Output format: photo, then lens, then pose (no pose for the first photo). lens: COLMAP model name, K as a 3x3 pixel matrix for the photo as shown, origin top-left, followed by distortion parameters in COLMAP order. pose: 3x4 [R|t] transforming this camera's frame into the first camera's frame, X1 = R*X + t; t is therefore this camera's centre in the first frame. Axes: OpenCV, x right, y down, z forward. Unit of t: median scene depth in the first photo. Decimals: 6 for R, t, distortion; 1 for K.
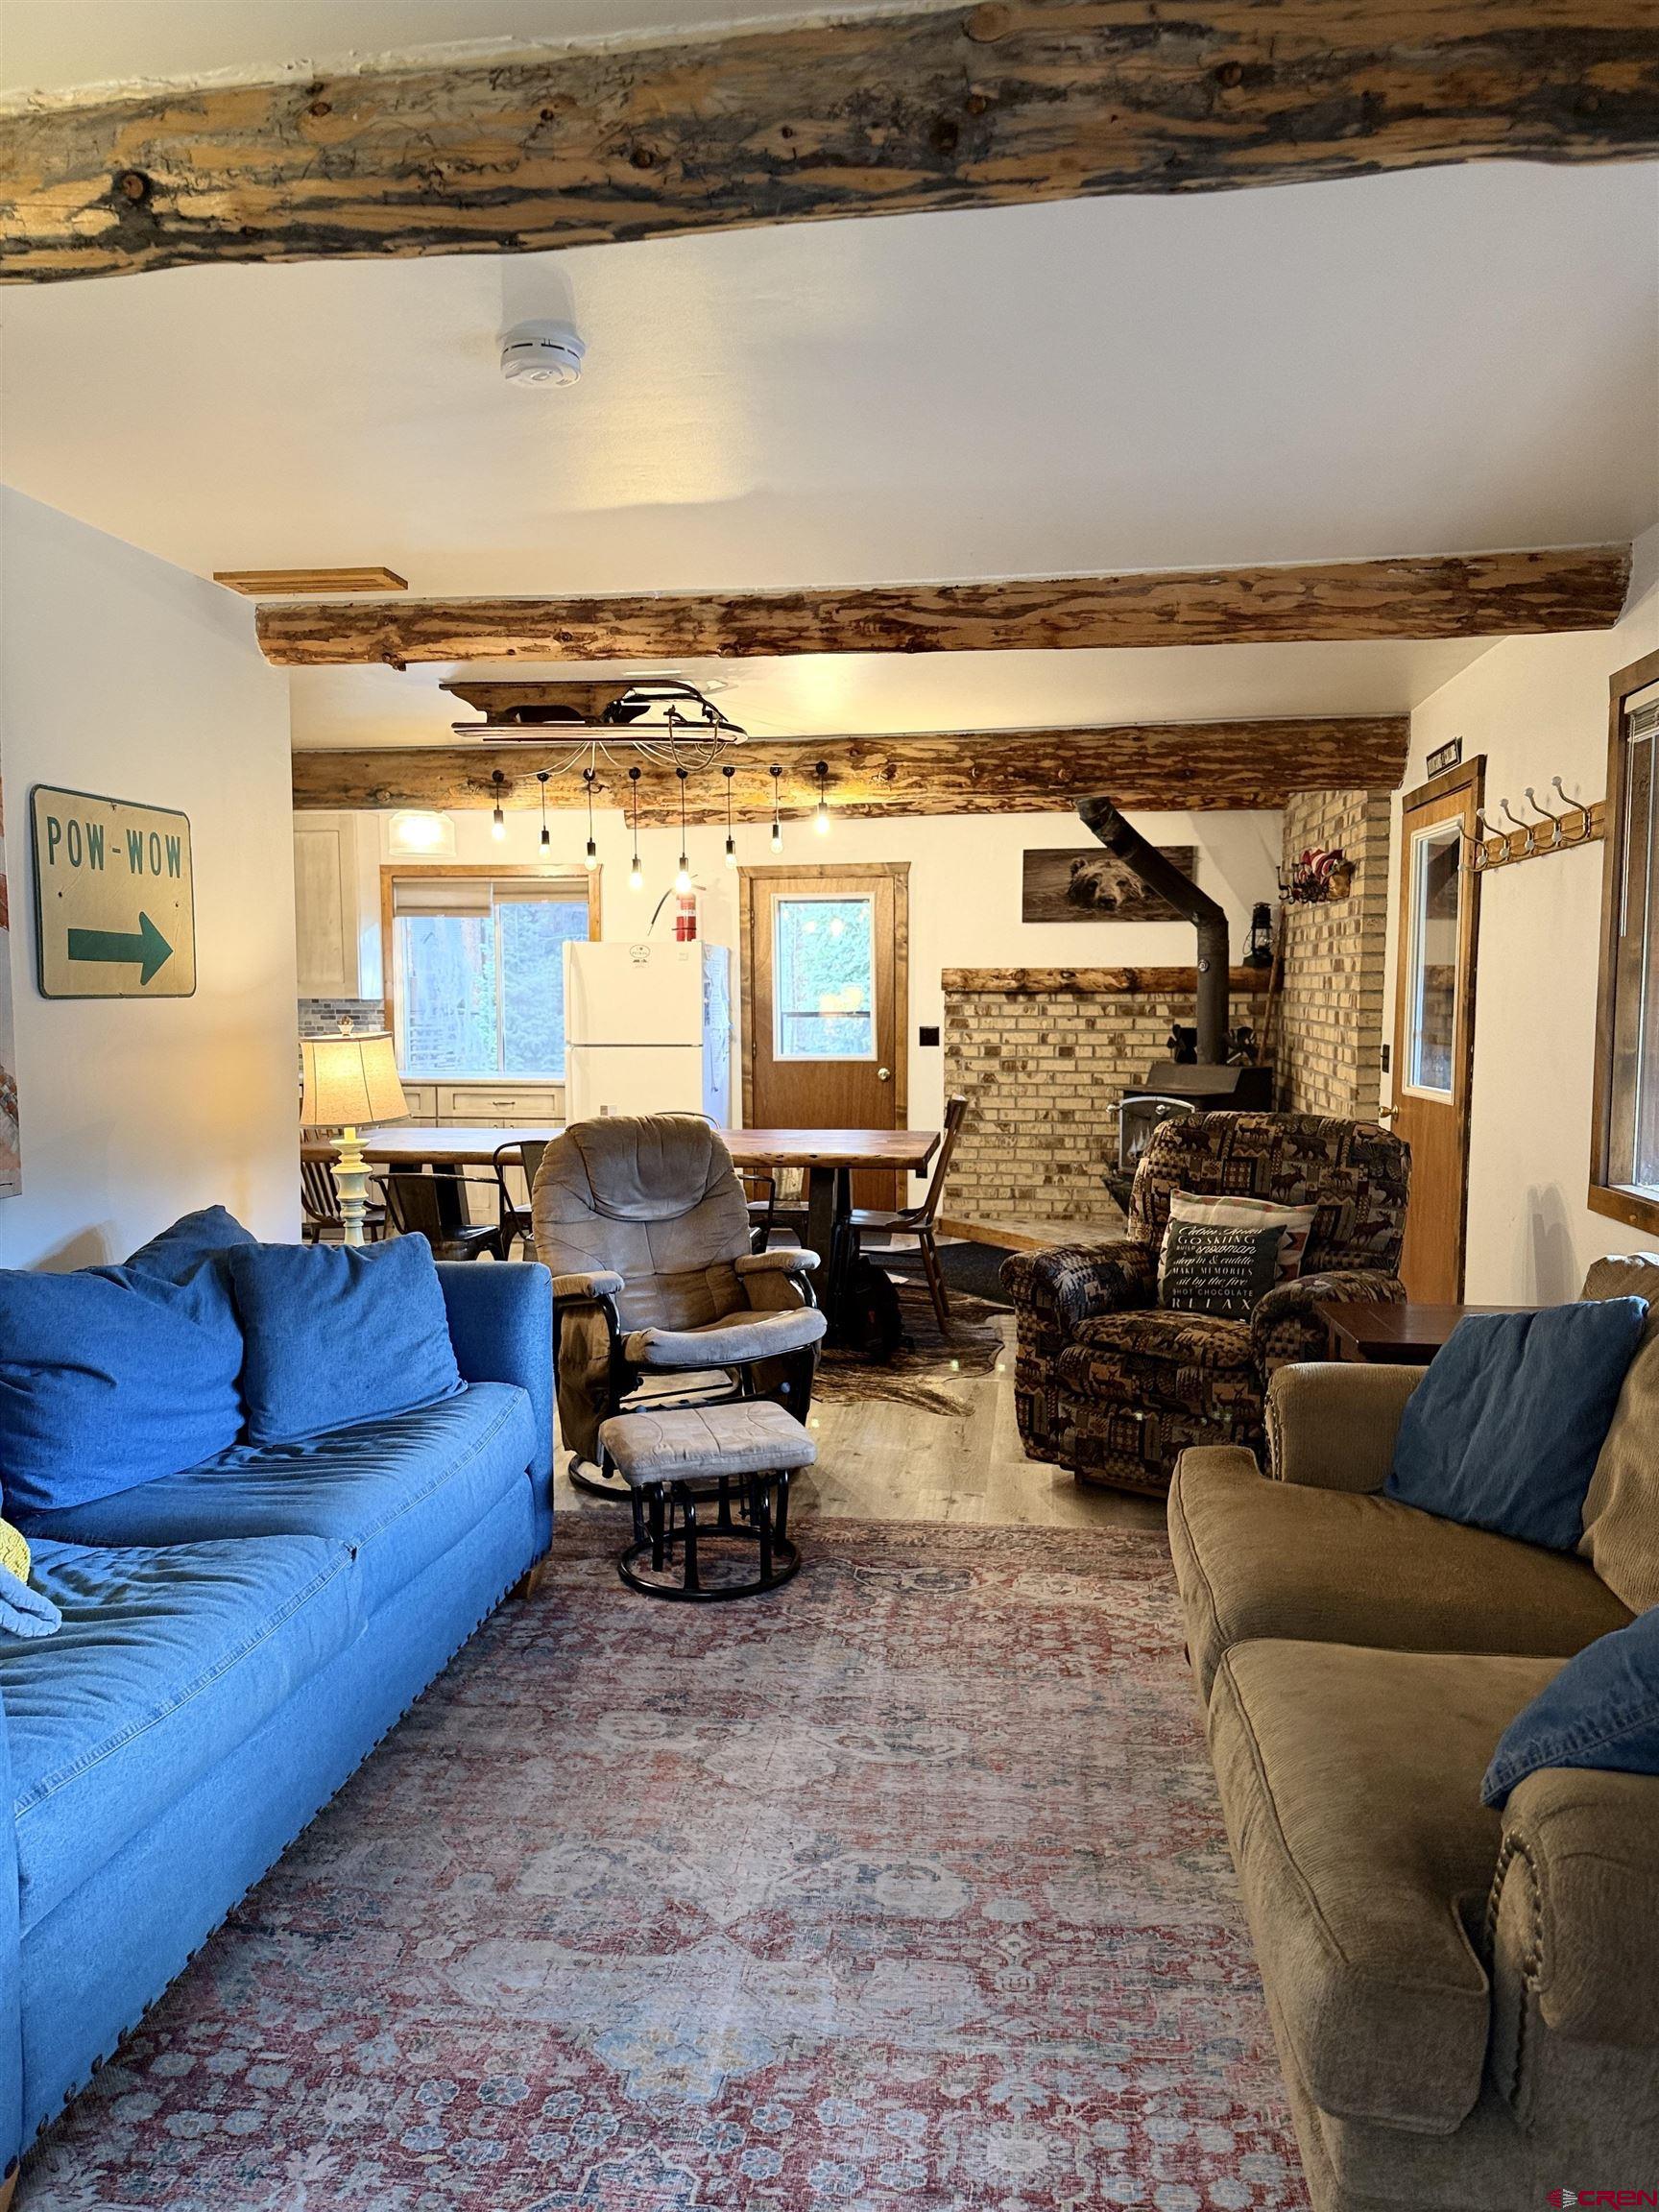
lens RADIAL K [[1545.3, 0, 832.1], [0, 1545.3, 1112.0], [0, 0, 1]] dist [0.079291, -0.005311]
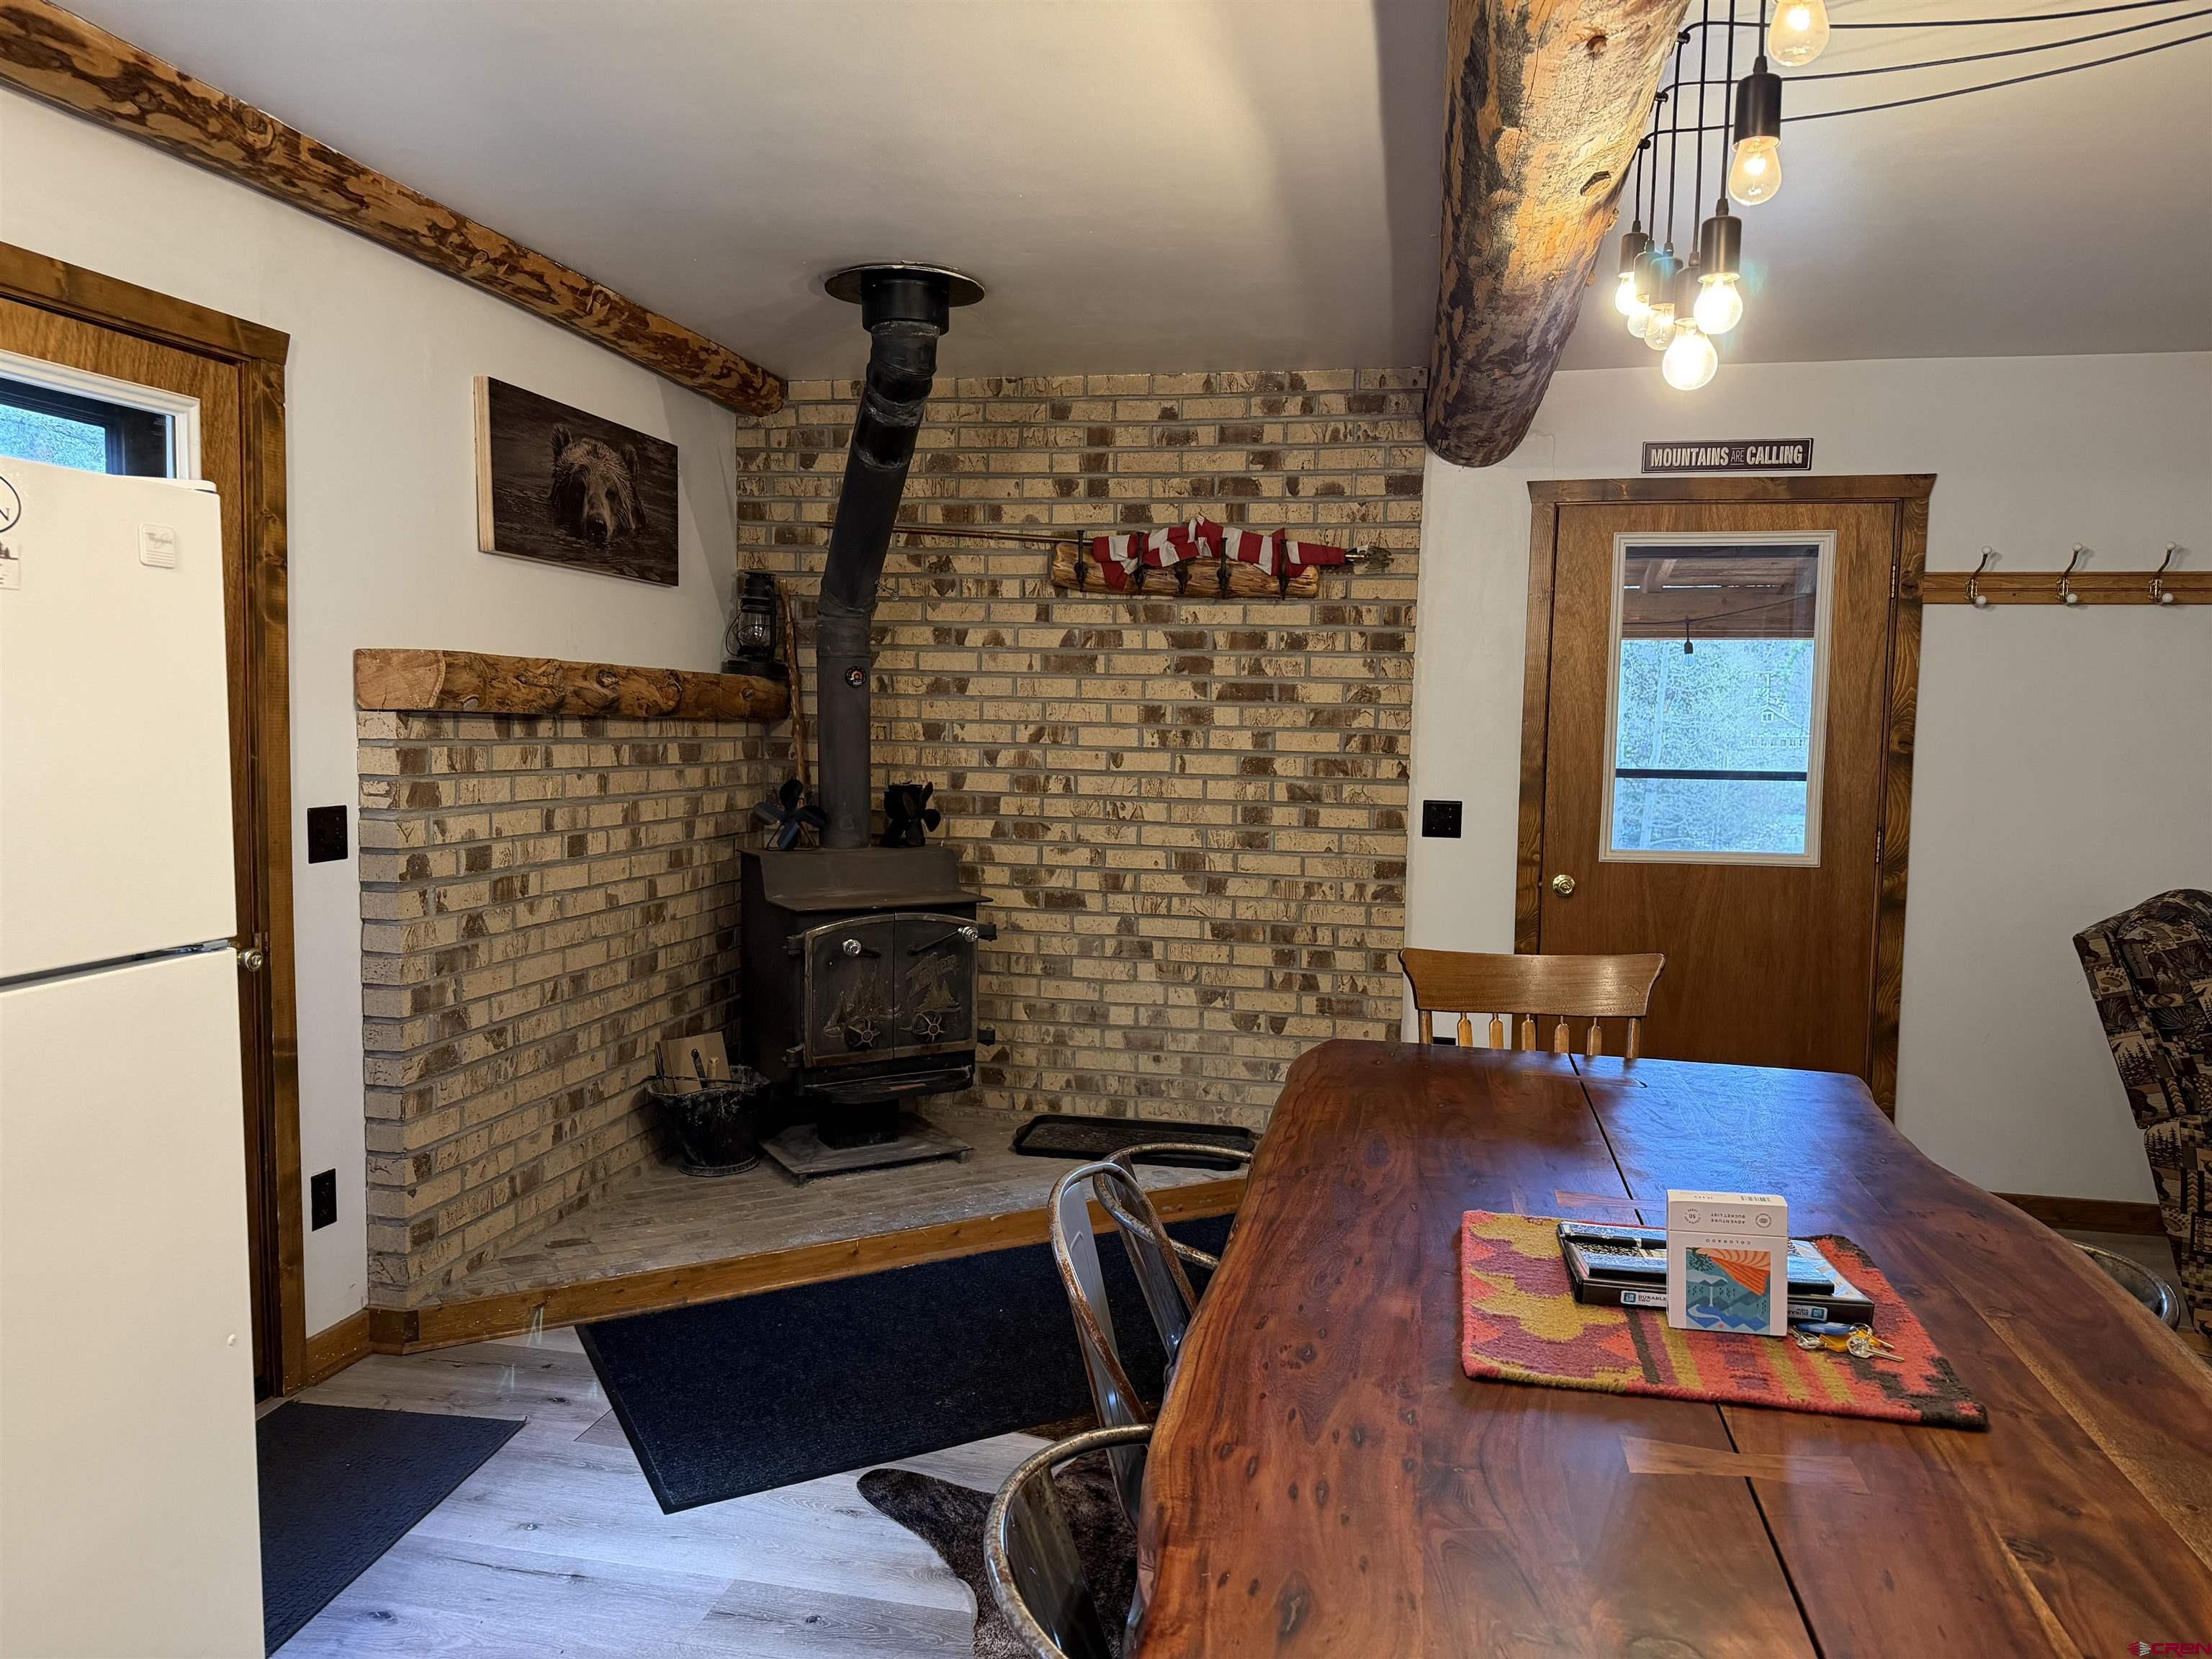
lens RADIAL K [[1545.3, 0, 1101.9], [0, 1545.3, 834.5], [0, 0, 1]] dist [0.079291, -0.005311]
pose [[0.068675, -0.069507, 0.995215, -0.297581], [0.069938, 0.995451, 0.064697, -0.061240], [-0.995185, 0.065160, 0.073224, 0.808653]]
